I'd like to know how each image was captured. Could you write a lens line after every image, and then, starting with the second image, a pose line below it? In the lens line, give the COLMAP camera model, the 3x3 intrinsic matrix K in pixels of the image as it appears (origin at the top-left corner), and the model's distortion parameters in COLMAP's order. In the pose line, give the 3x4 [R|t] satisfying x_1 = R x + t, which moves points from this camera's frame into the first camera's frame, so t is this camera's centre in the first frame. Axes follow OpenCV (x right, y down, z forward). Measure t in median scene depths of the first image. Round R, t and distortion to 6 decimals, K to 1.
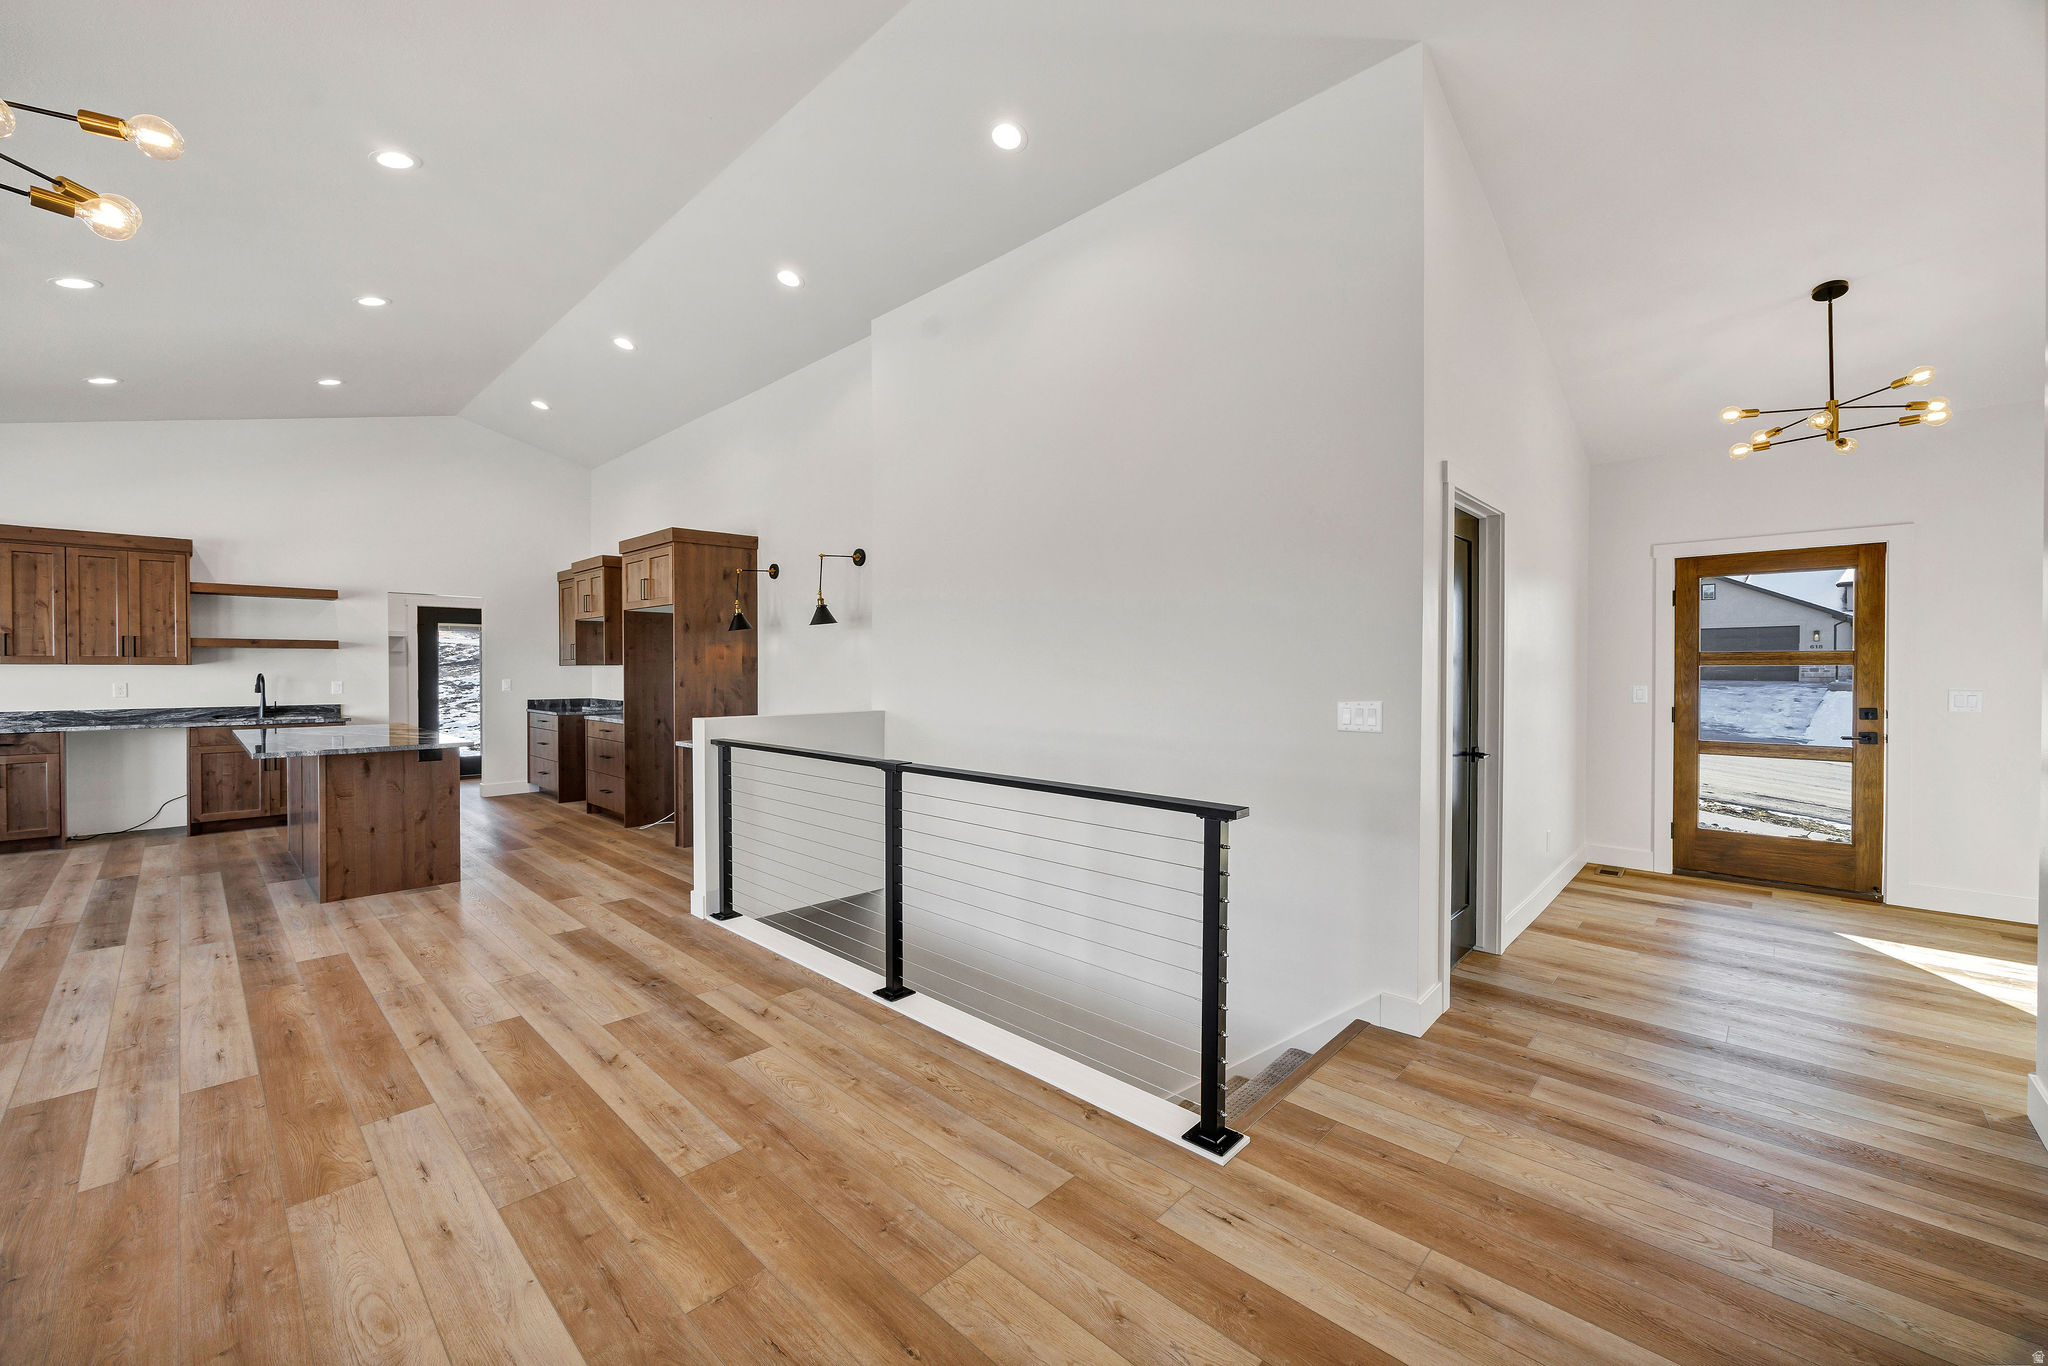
lens RADIAL K [[795.7, 0, 1061.8], [0, 795.7, 678.1], [0, 0, 1]] dist [-0.003705, -0.000349]
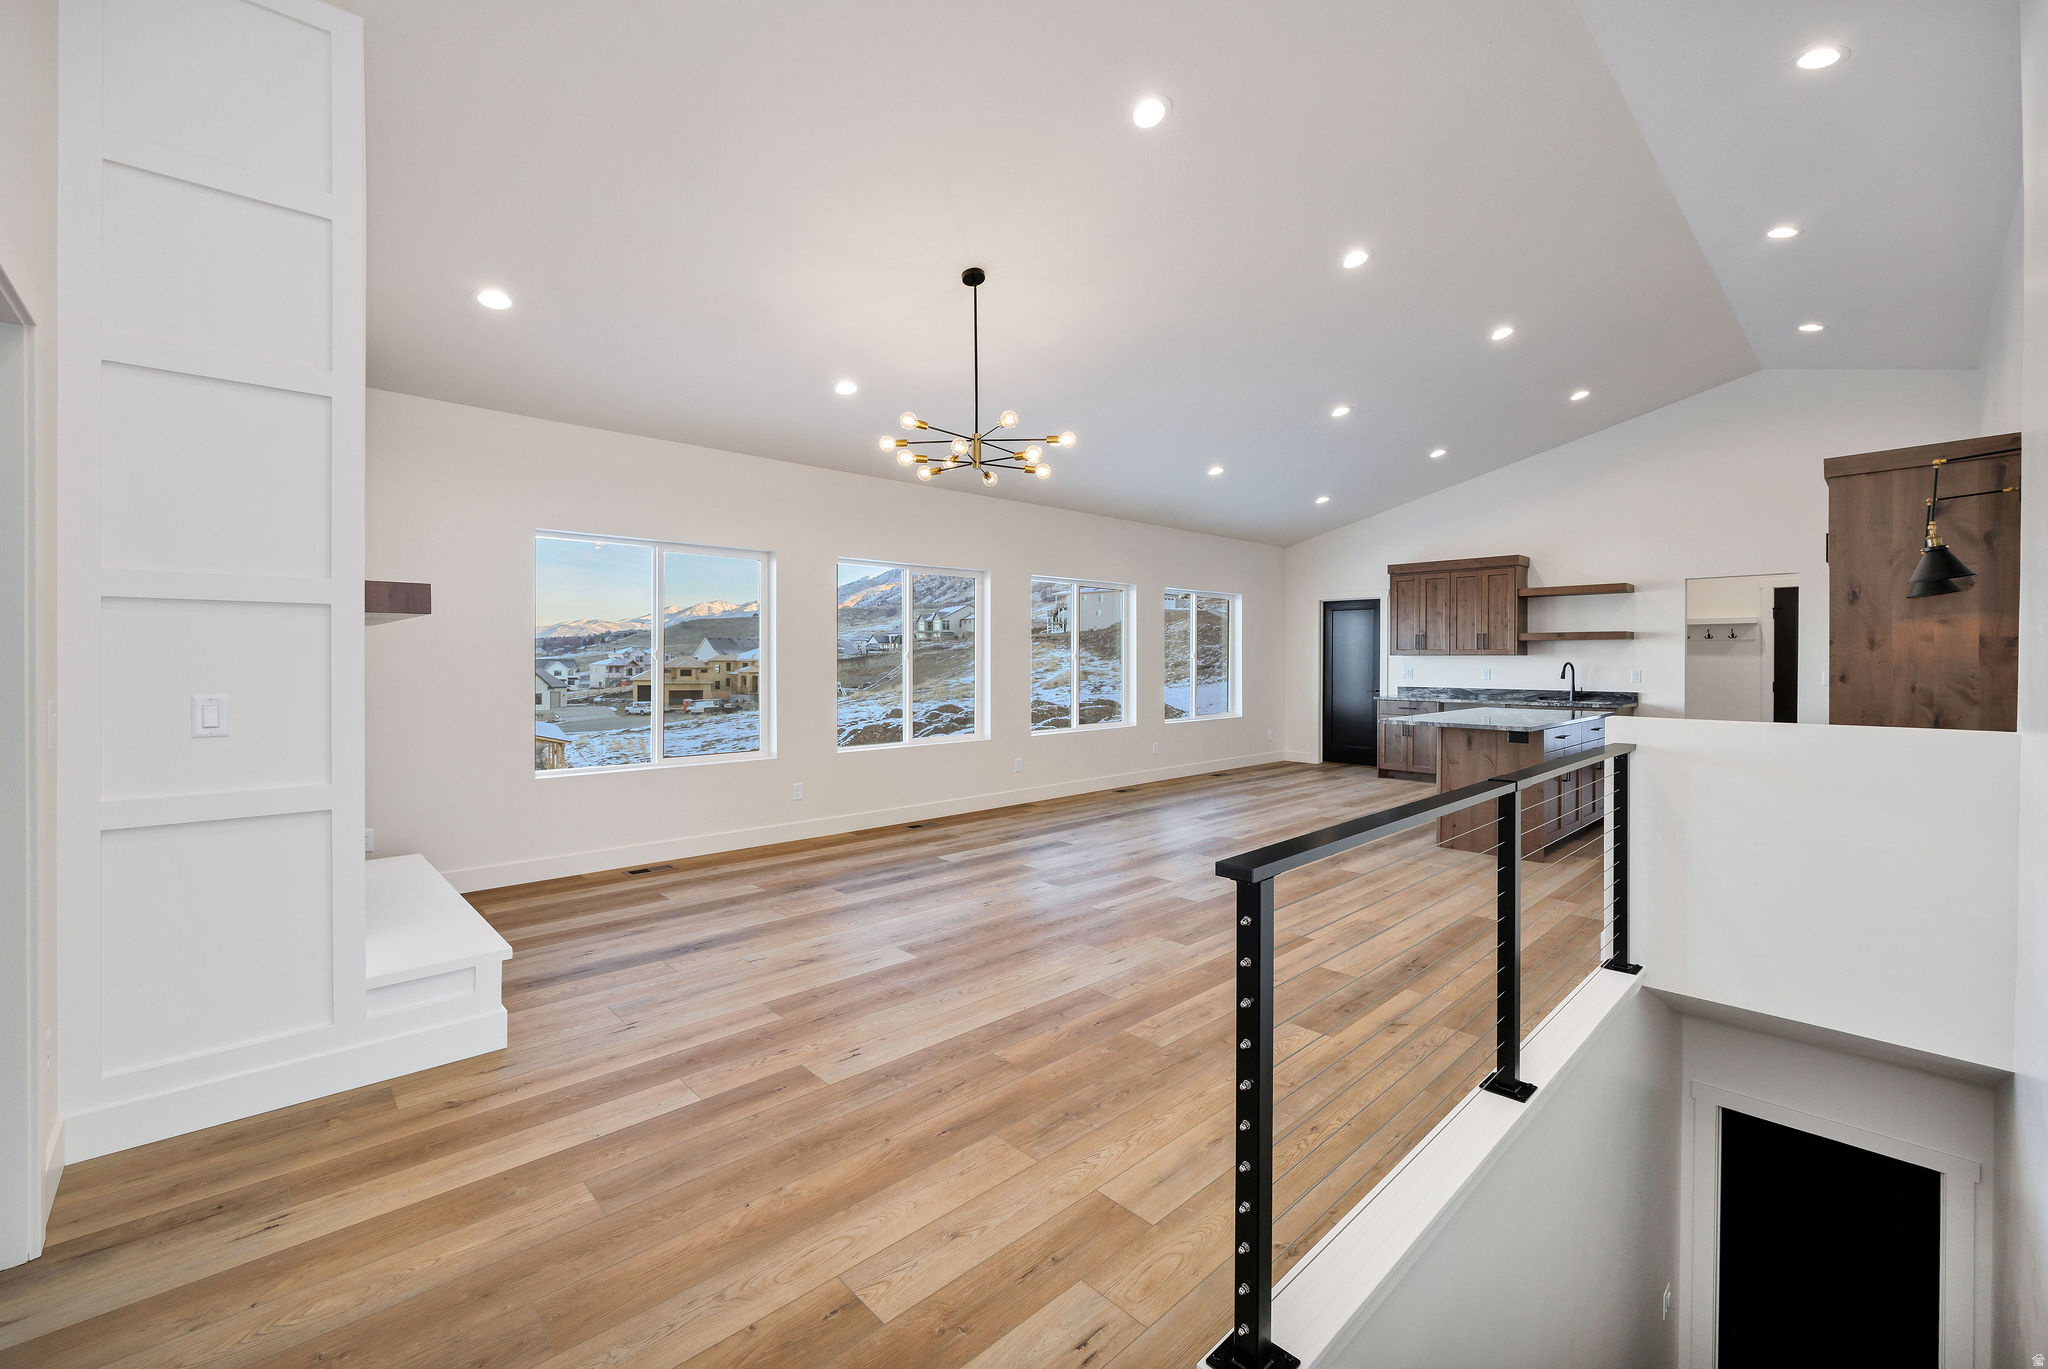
lens RADIAL K [[857.2, 0, 983.7], [0, 857.2, 663.2], [0, 0, 1]] dist [0.000034, 0.000071]
pose [[-0.112739, 0.003409, -0.993619, 0.485810], [-0.013126, 0.999902, 0.004920, 0.000116], [0.993538, 0.013596, -0.112683, 0.451188]]
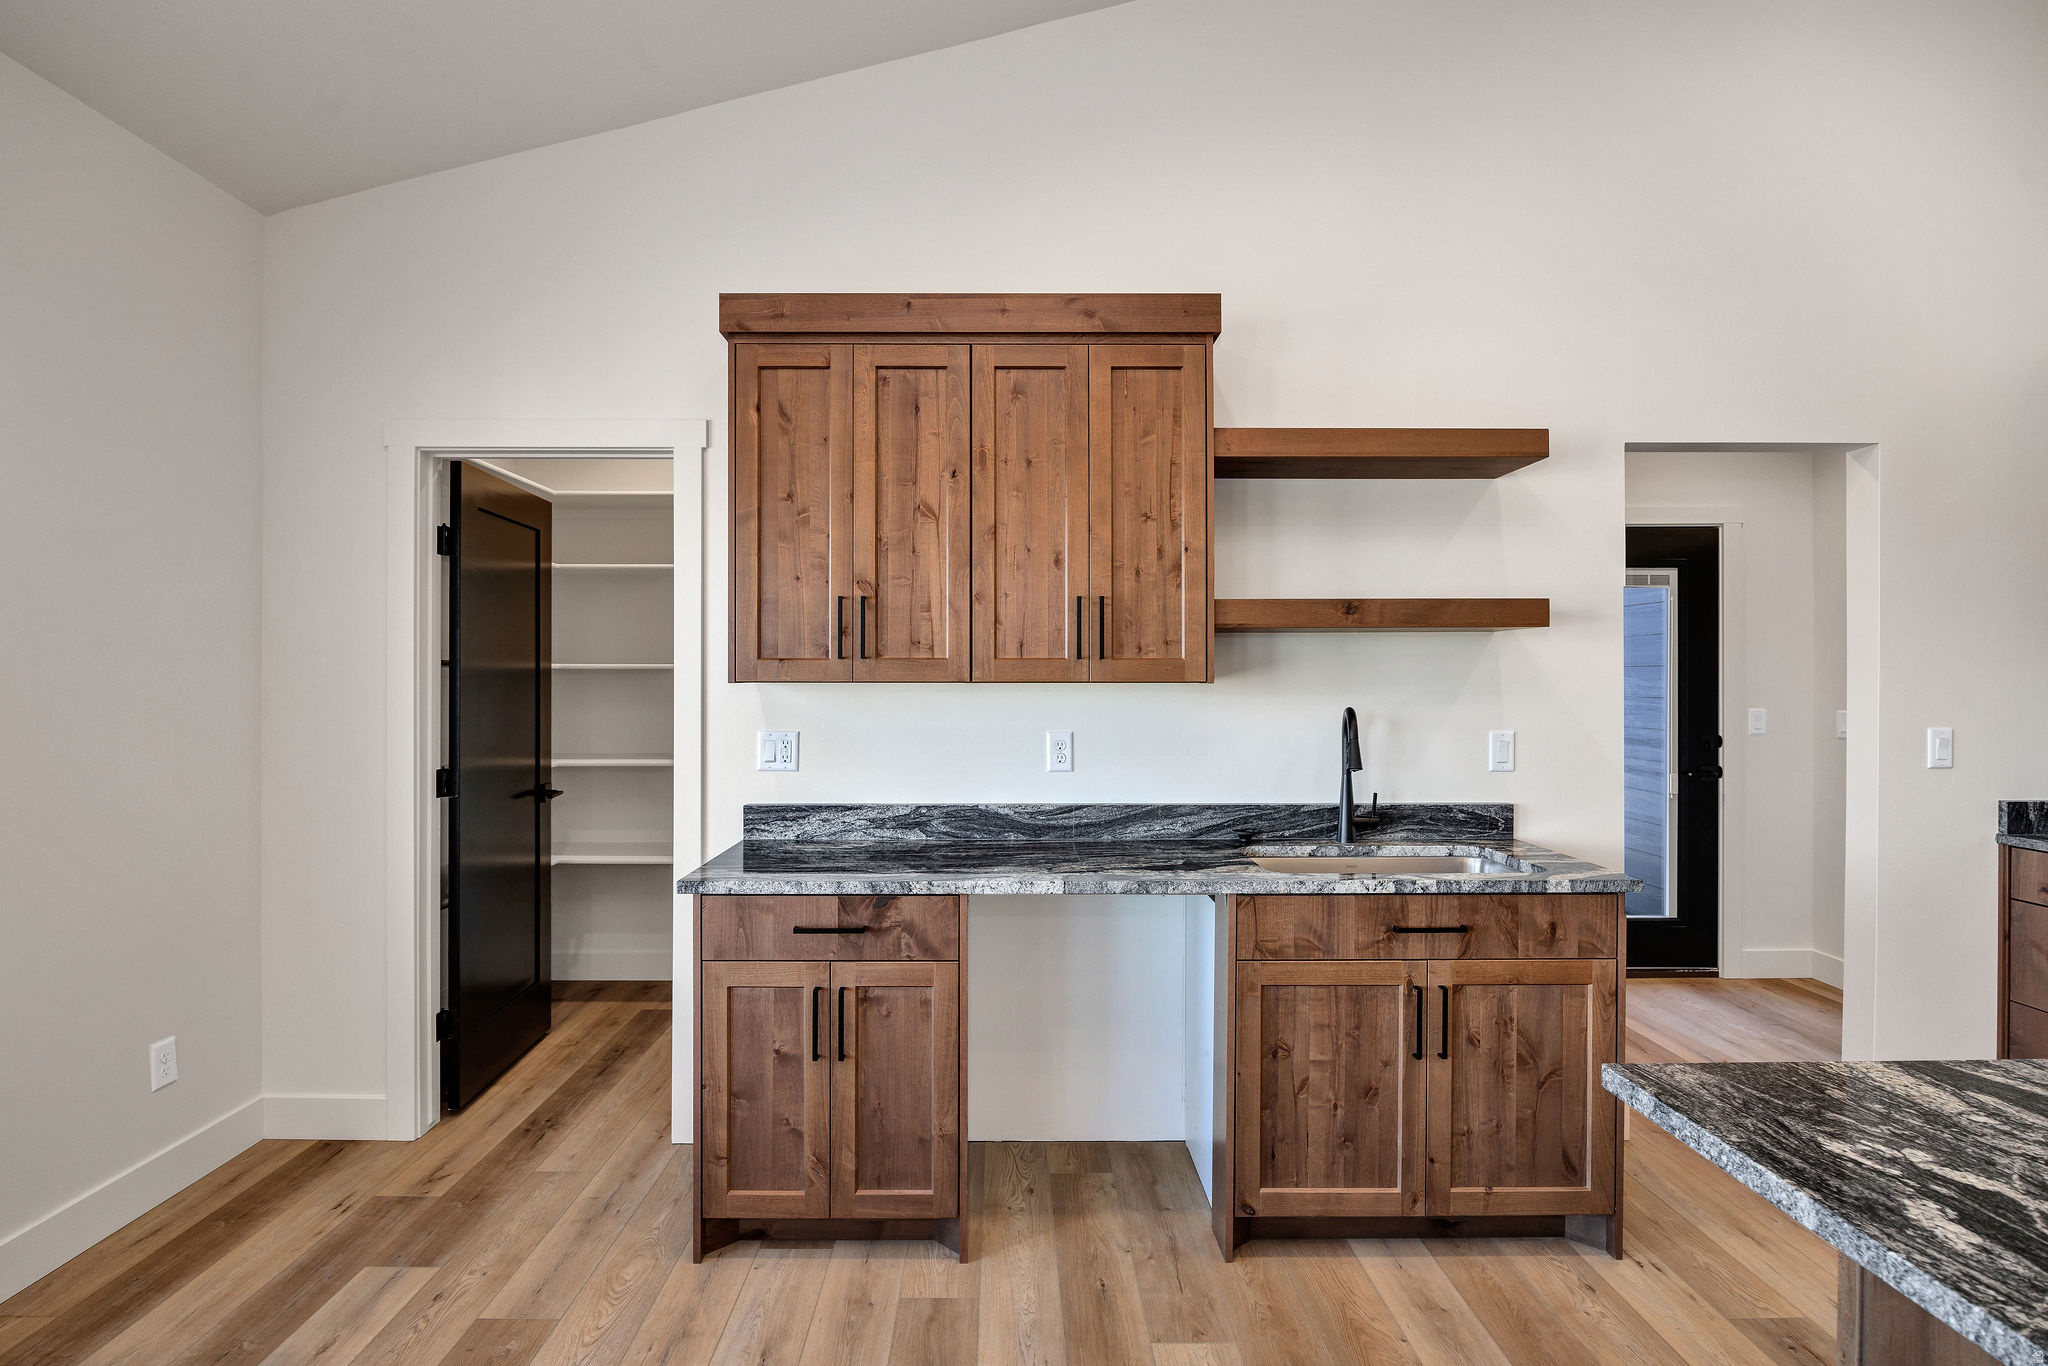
lens RADIAL K [[1019.1, 0, 1024.0], [0, 1019.1, 683.0], [0, 0, 1]] dist [-0.008908, -0.000022]
pose [[0.676887, 0.000040, -0.736087, -1.207955], [-0.005645, 0.999971, -0.005137, -0.020045], [0.736065, 0.007633, 0.676868, 0.943771]]
